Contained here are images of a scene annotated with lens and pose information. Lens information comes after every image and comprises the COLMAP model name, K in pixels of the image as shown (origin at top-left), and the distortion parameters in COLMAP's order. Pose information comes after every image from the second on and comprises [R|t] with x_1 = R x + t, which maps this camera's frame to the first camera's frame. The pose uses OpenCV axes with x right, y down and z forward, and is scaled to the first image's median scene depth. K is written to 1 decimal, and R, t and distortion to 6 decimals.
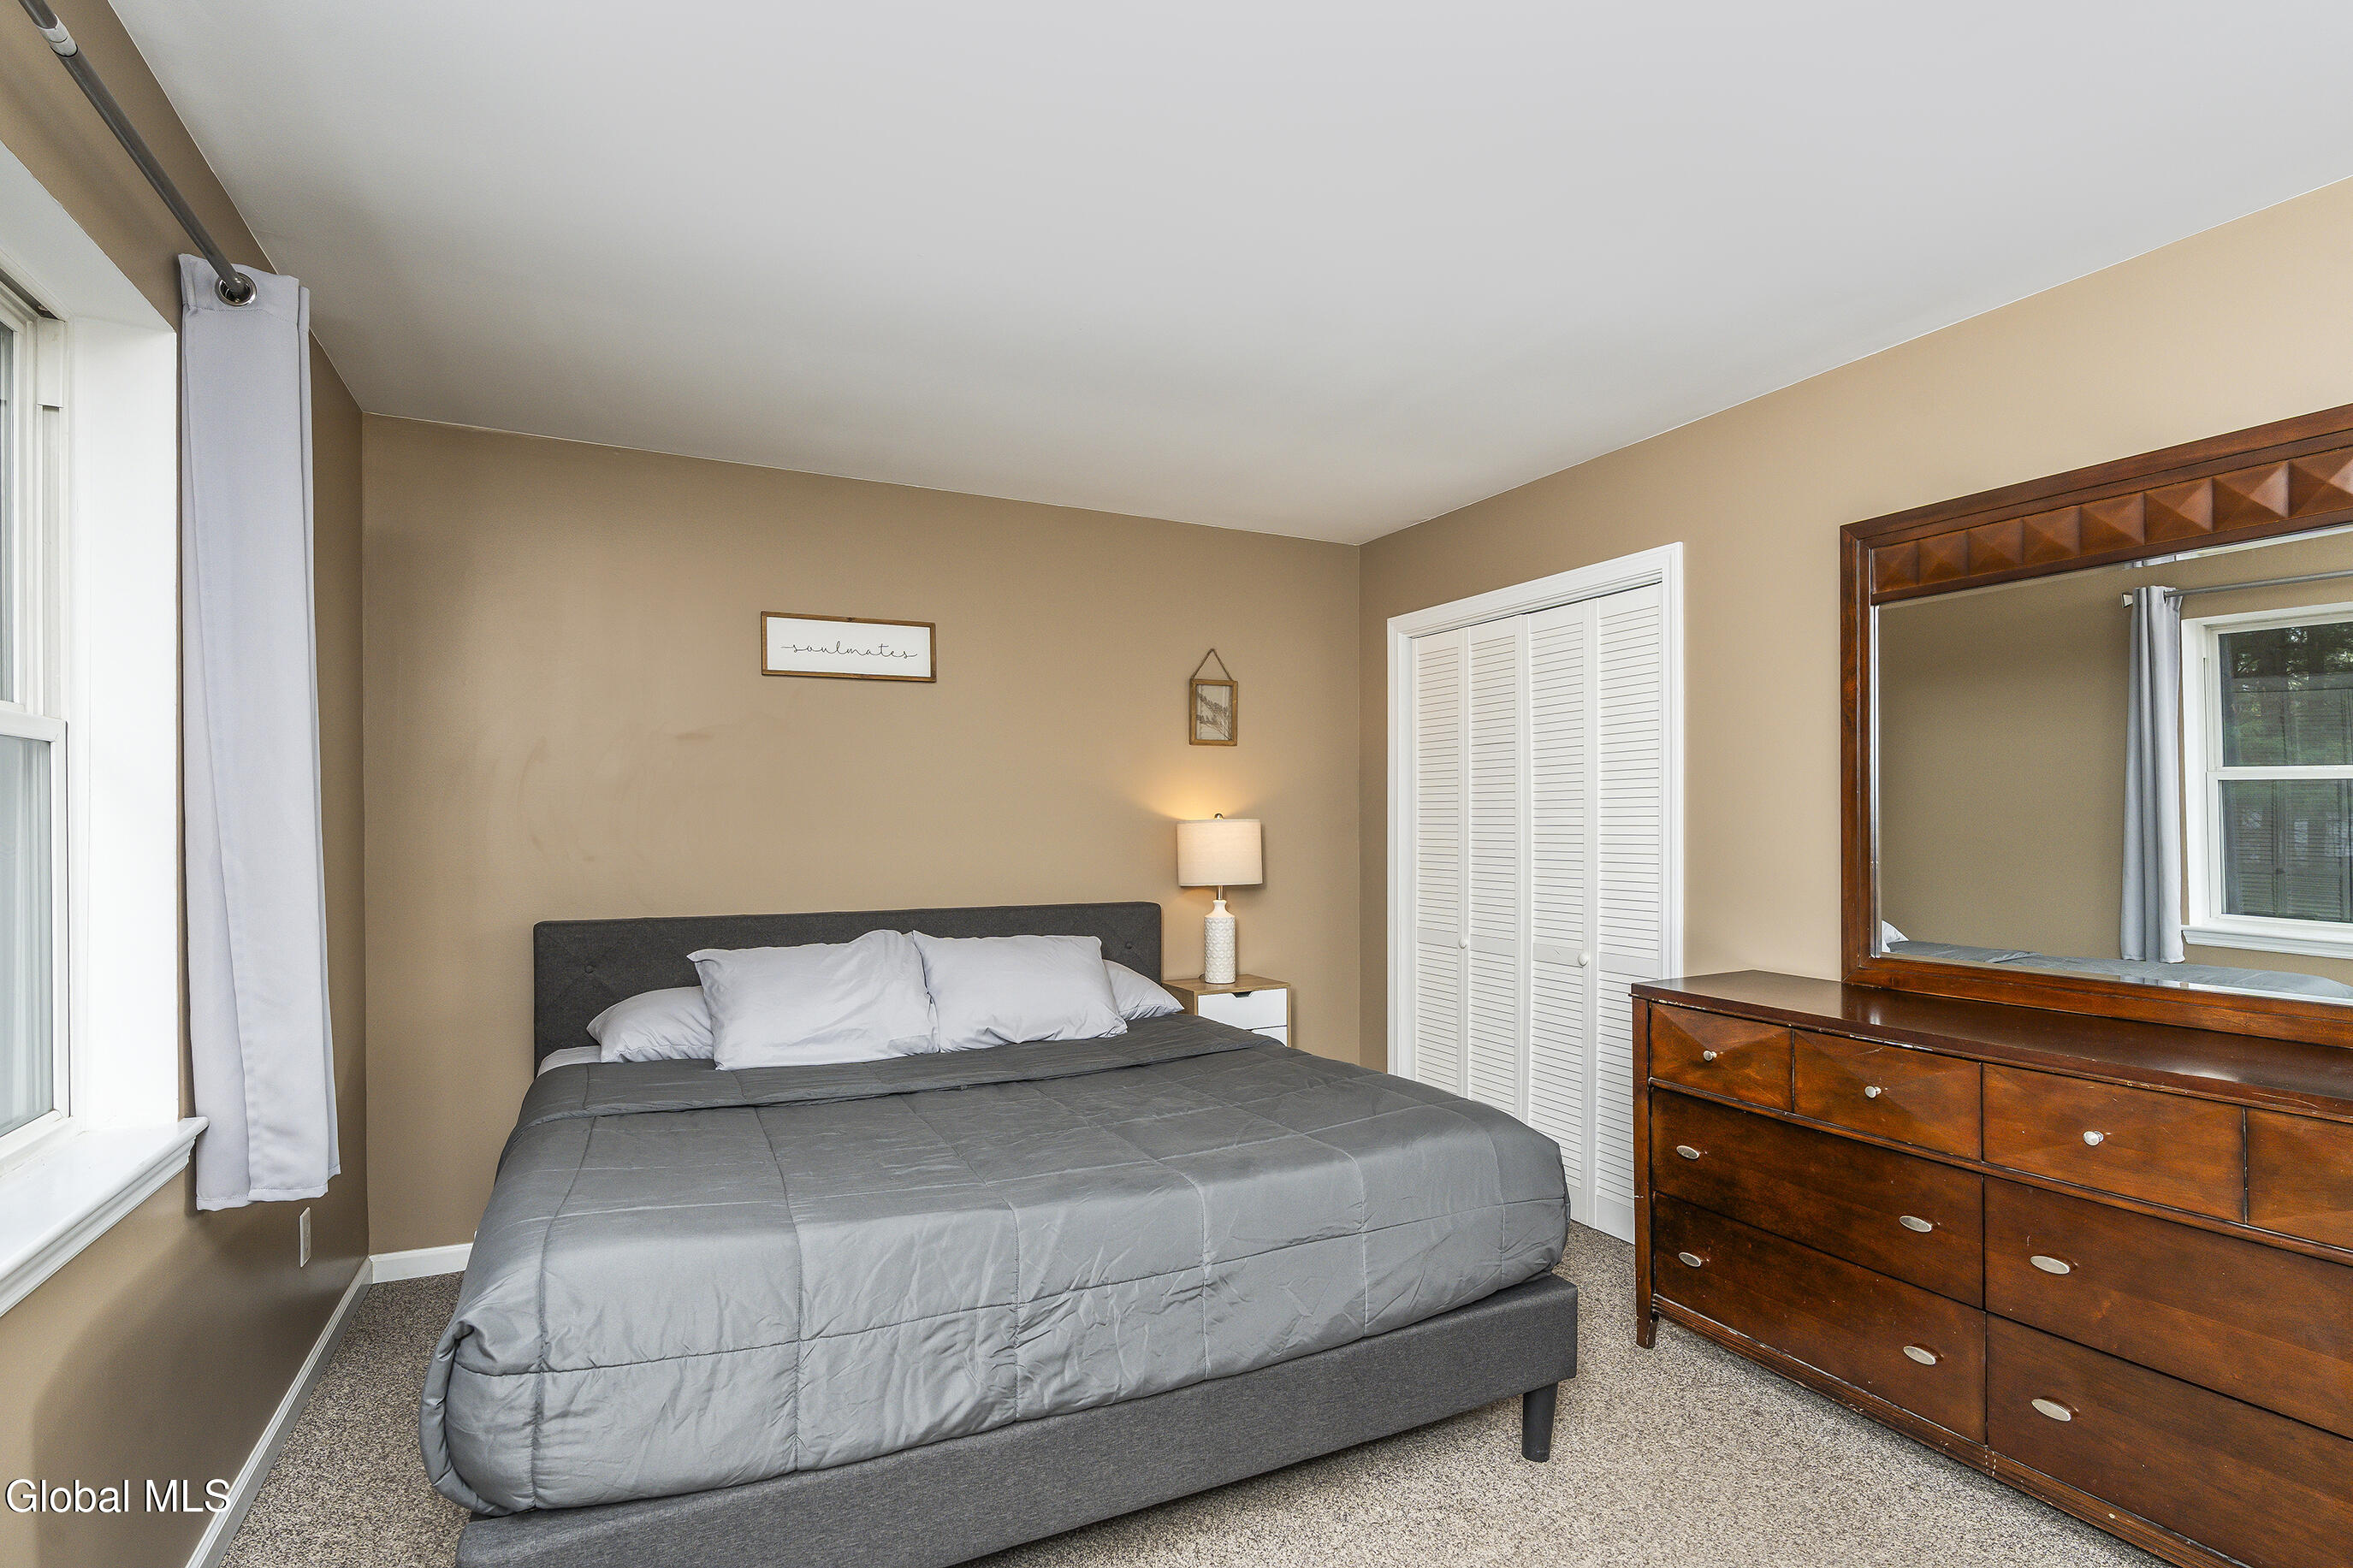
lens RADIAL K [[1139.9, 0, 1194.2], [0, 1139.9, 828.7], [0, 0, 1]] dist [0.001543, 0.000369]
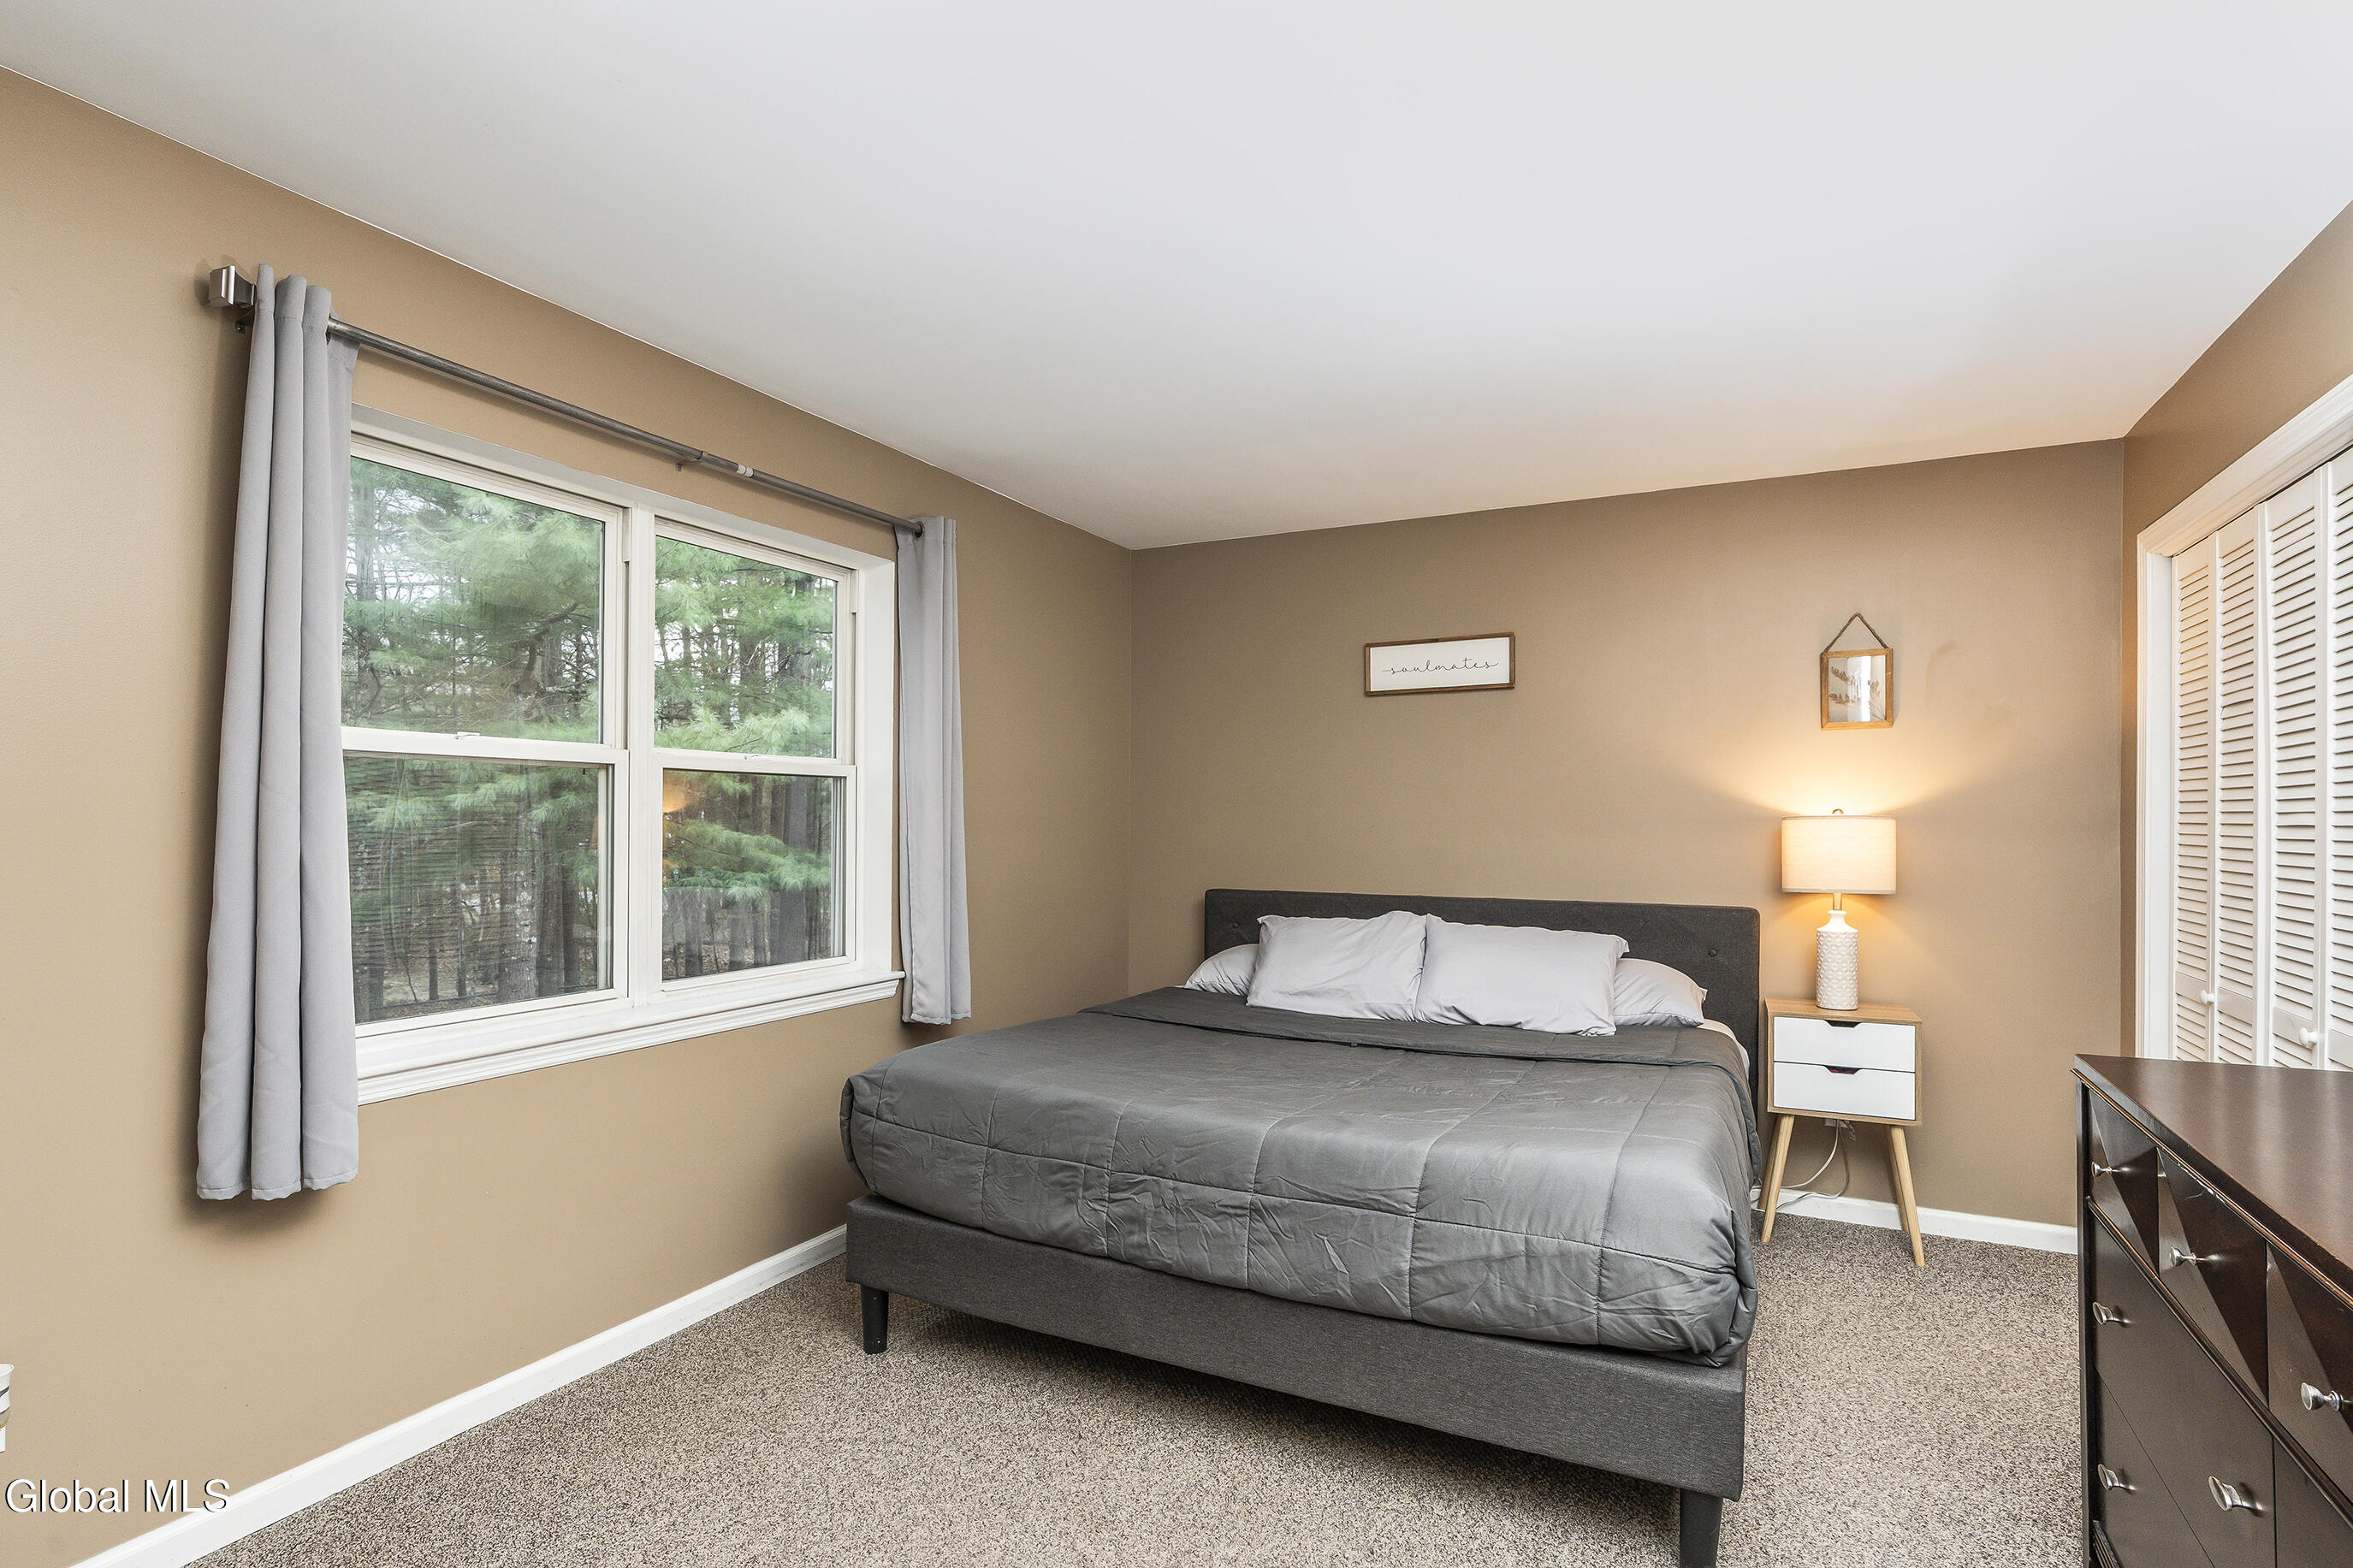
lens RADIAL K [[1139.9, 0, 1194.2], [0, 1139.9, 828.7], [0, 0, 1]] dist [0.001543, 0.000369]
pose [[0.597965, 0.008277, -0.801480, 0.543283], [-0.007195, 0.999962, 0.004958, 0.001260], [0.801490, 0.002802, 0.598001, 0.146543]]
